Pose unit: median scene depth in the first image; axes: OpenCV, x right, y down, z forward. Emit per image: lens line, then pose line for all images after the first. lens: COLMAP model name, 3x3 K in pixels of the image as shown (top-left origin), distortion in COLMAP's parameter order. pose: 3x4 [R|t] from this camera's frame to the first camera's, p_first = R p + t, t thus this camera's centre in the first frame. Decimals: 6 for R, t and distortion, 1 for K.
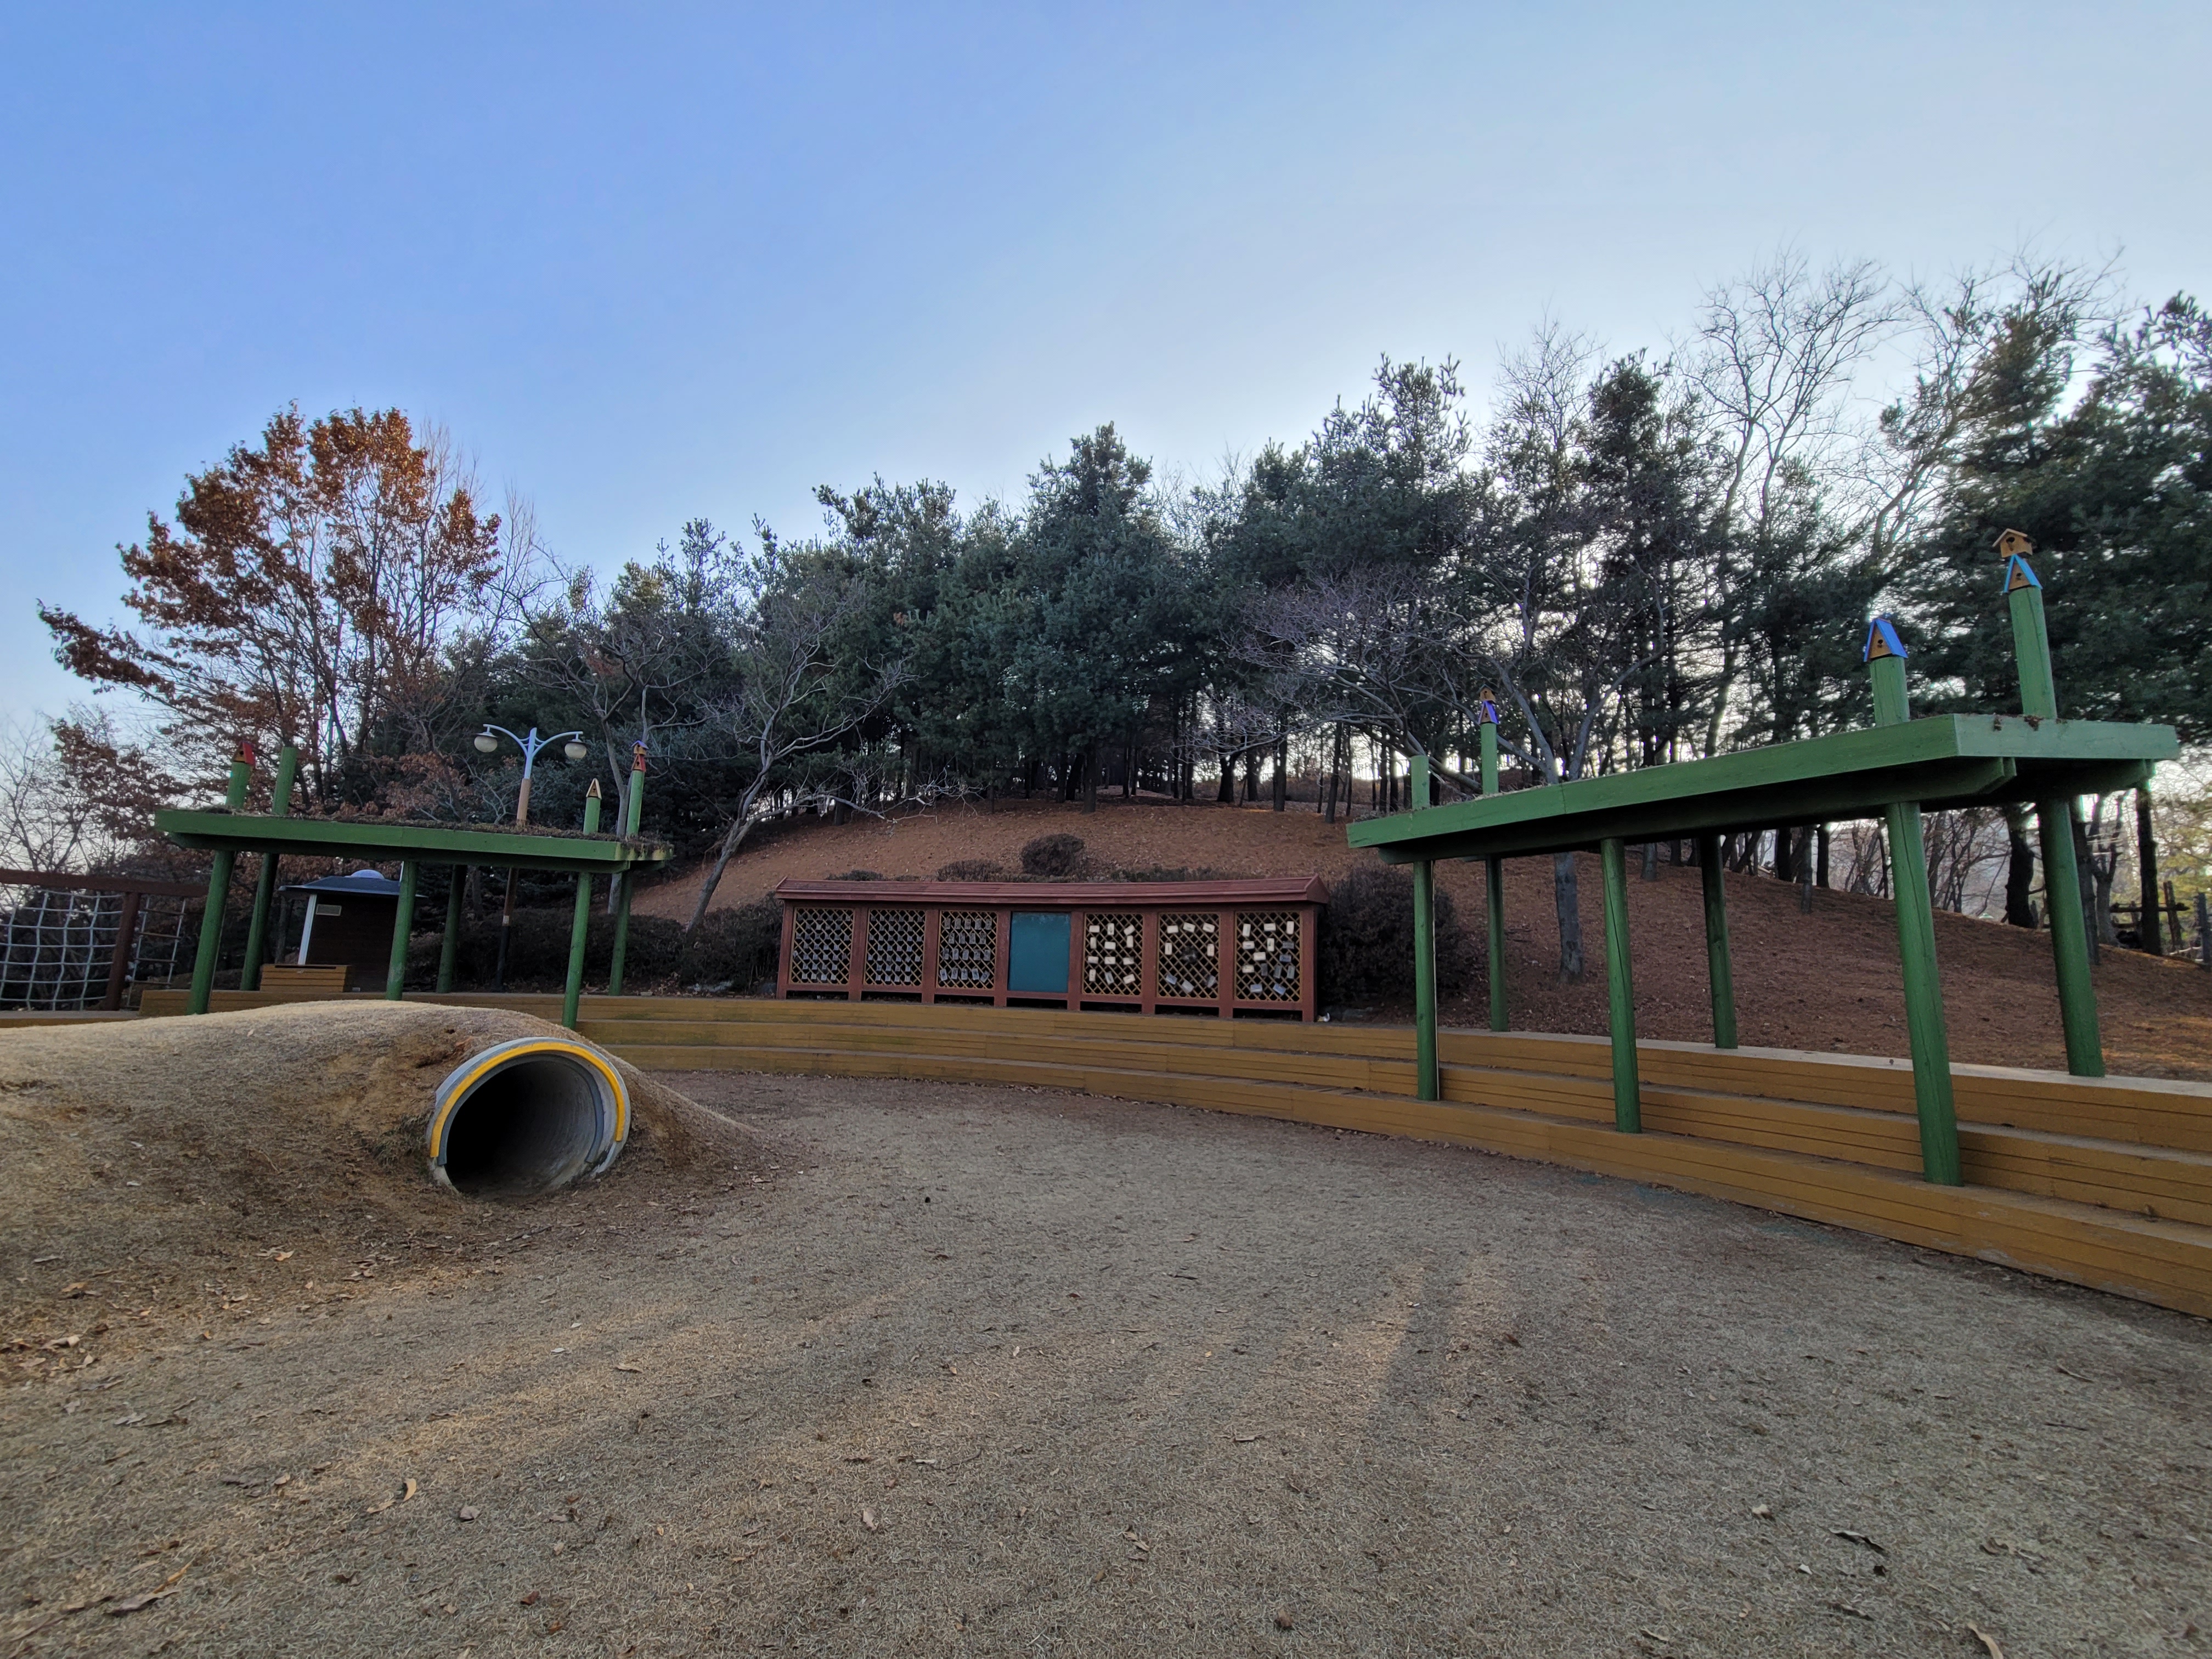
lens RADIAL K [[888.3, 0, 1123.5], [0, 888.3, 848.9], [0, 0, 1]] dist [-0.007869, 0.000532]
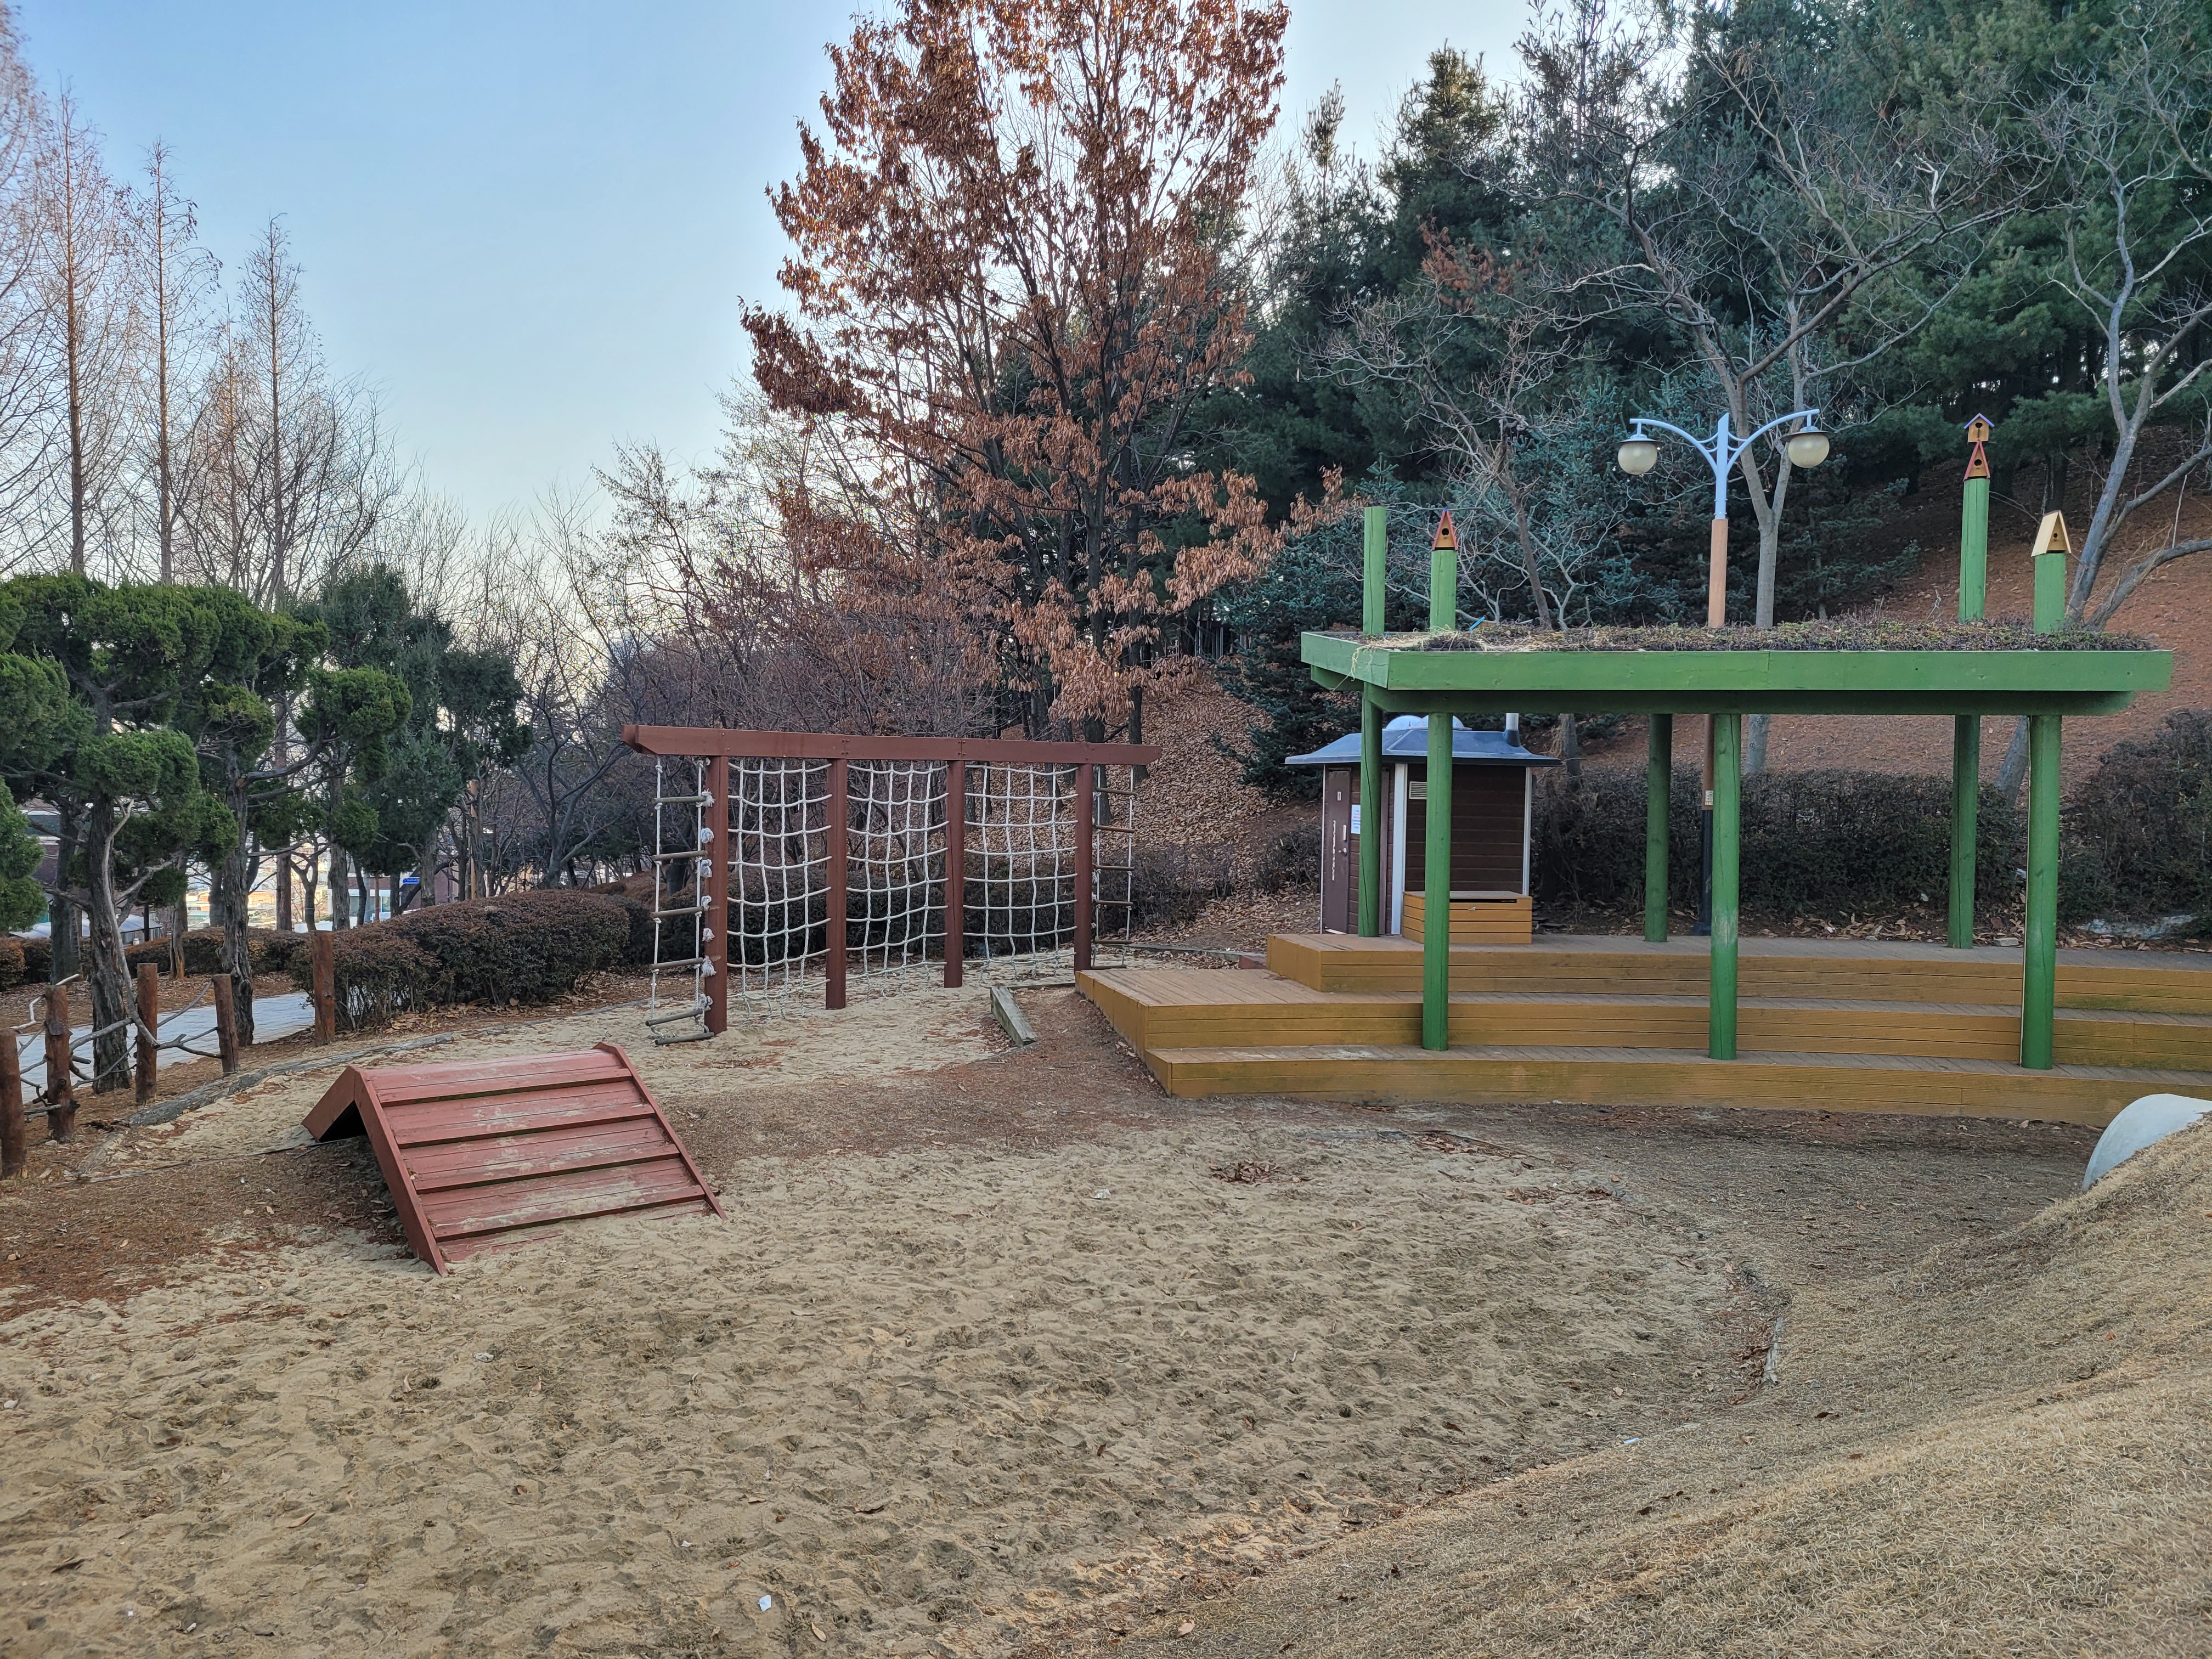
lens RADIAL K [[1628.8, 0, 1104.9], [0, 1628.8, 857.0], [0, 0, 1]] dist [0.045963, -0.038699]
pose [[0.886367, 0.006130, -0.462944, -0.590716], [0.082105, 0.981983, 0.170203, -0.083384], [0.455646, -0.188872, 0.869893, -0.015242]]
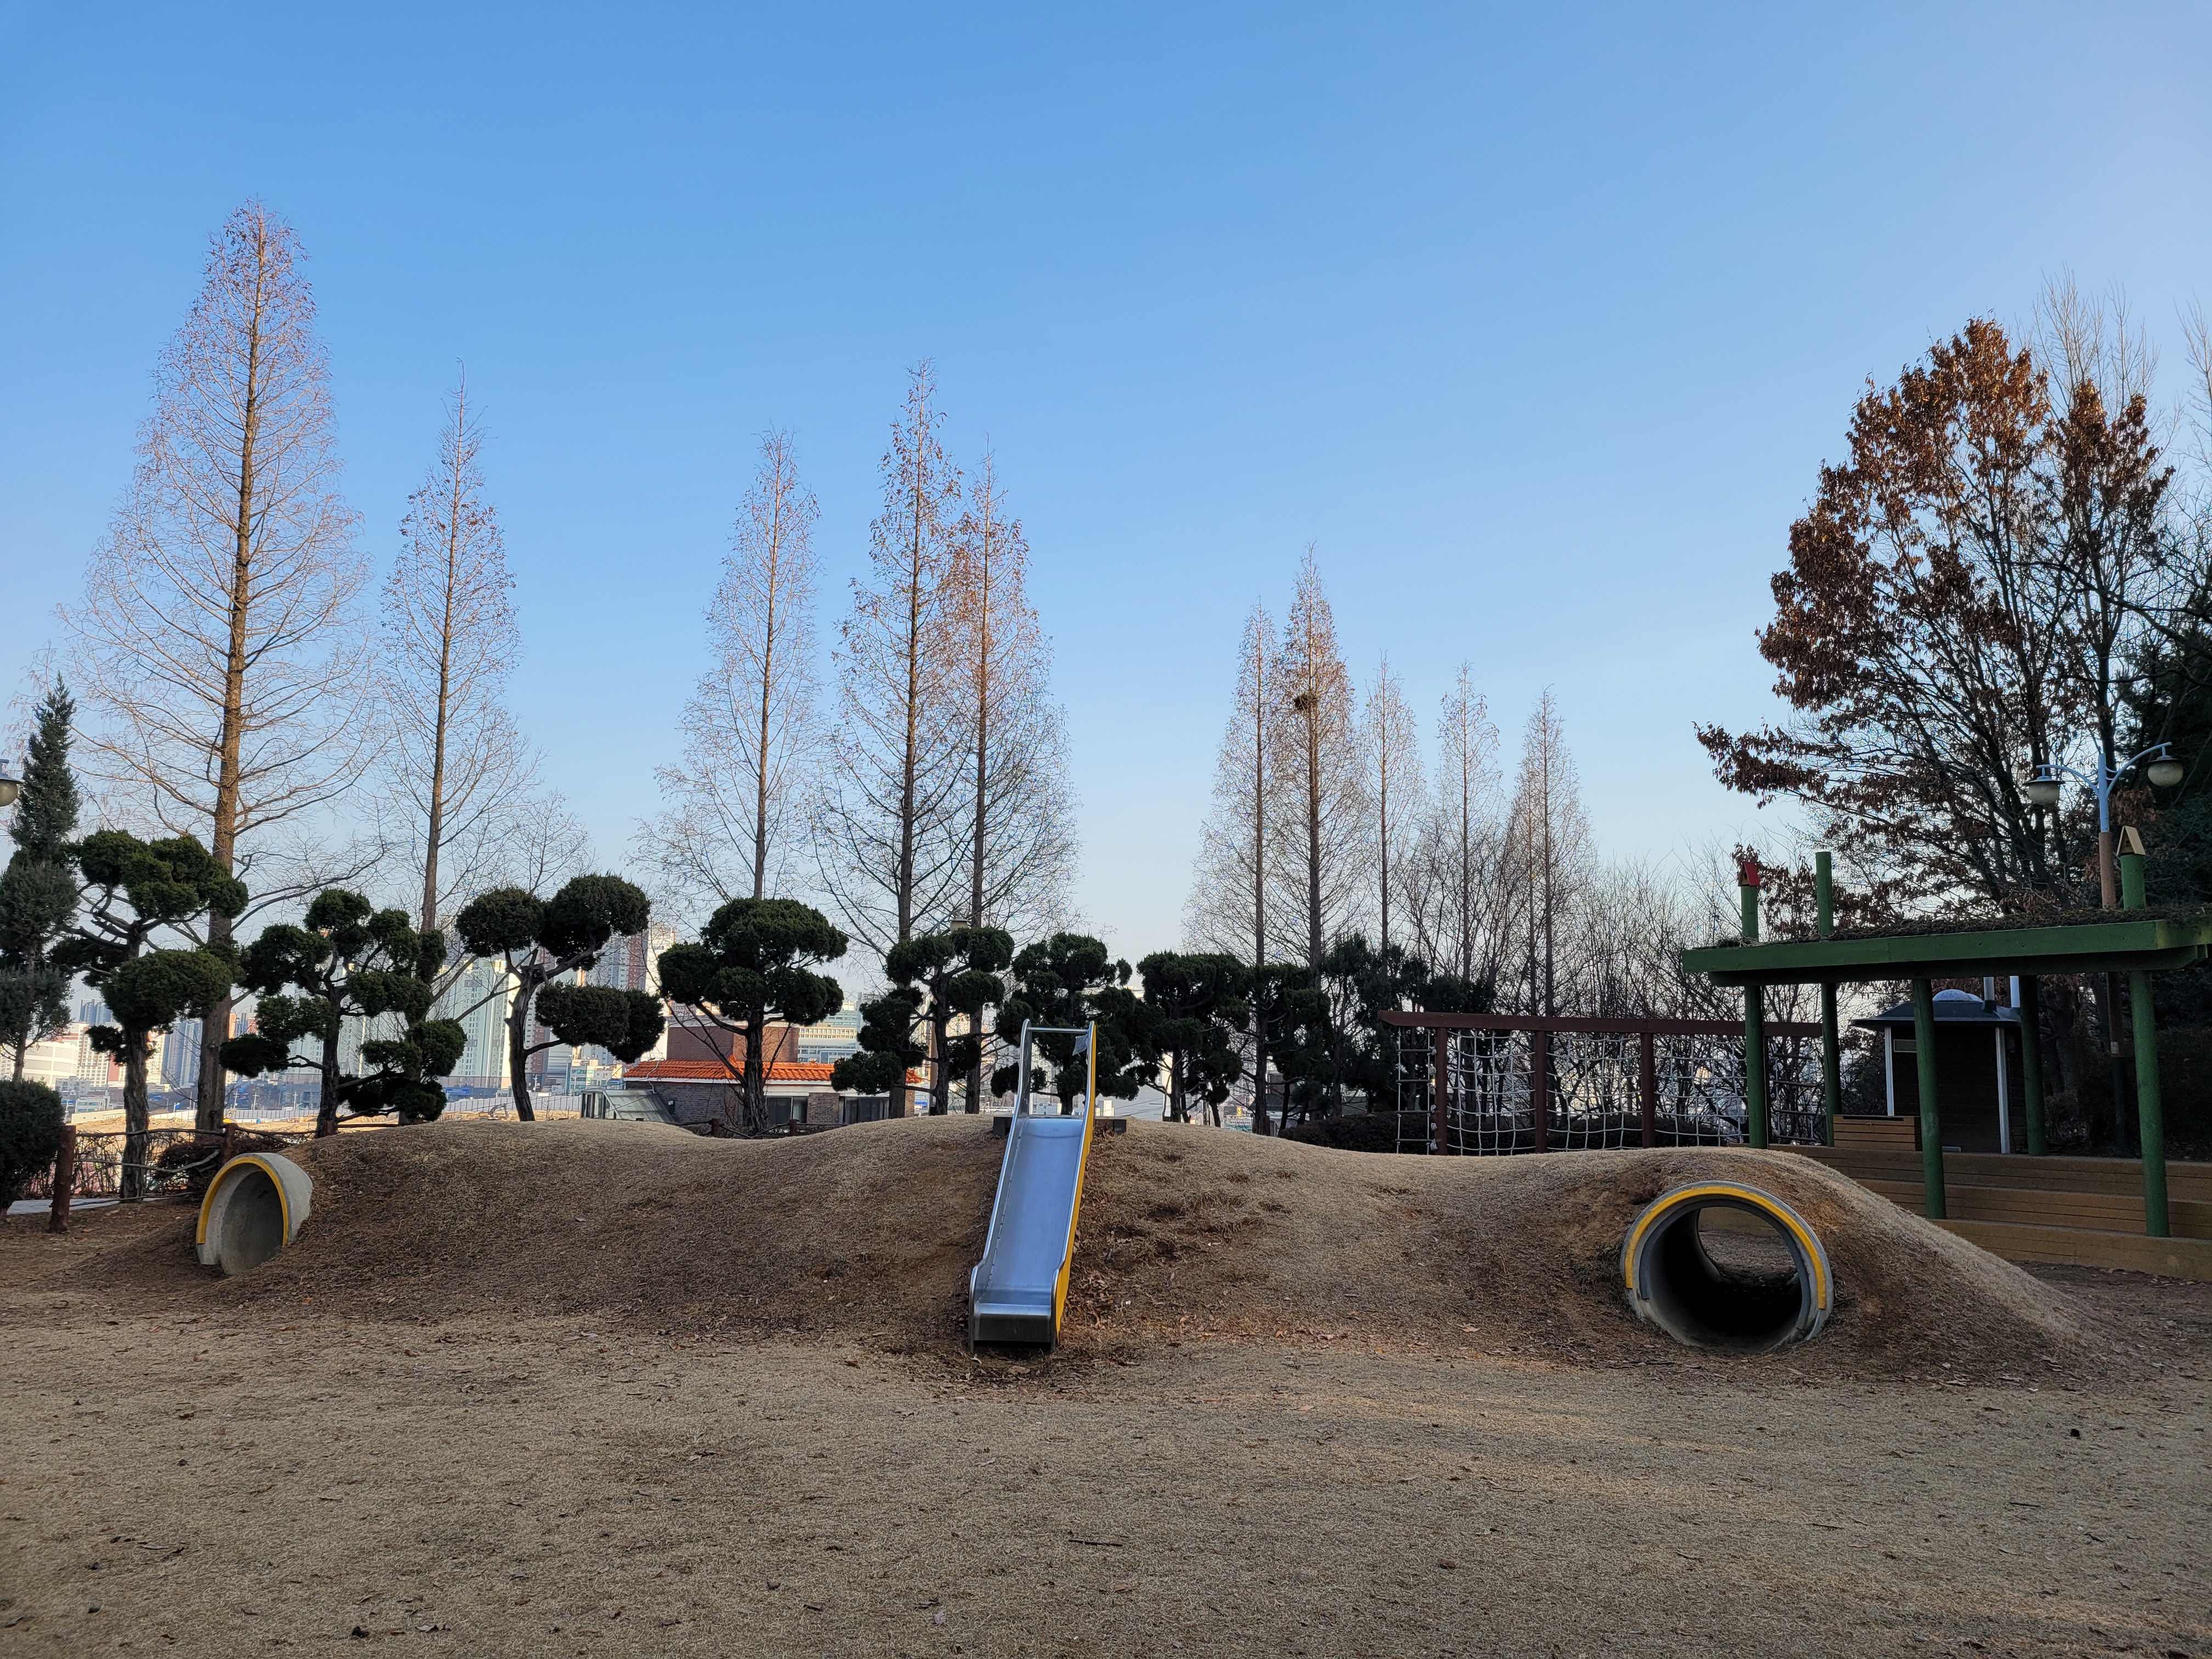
lens RADIAL K [[1628.8, 0, 1104.9], [0, 1628.8, 857.0], [0, 0, 1]] dist [0.045963, -0.038699]
pose [[0.210970, -0.159525, -0.964388, 0.361981], [0.126793, 0.982724, -0.134821, 0.010526], [0.969234, -0.093835, 0.227552, 0.001117]]
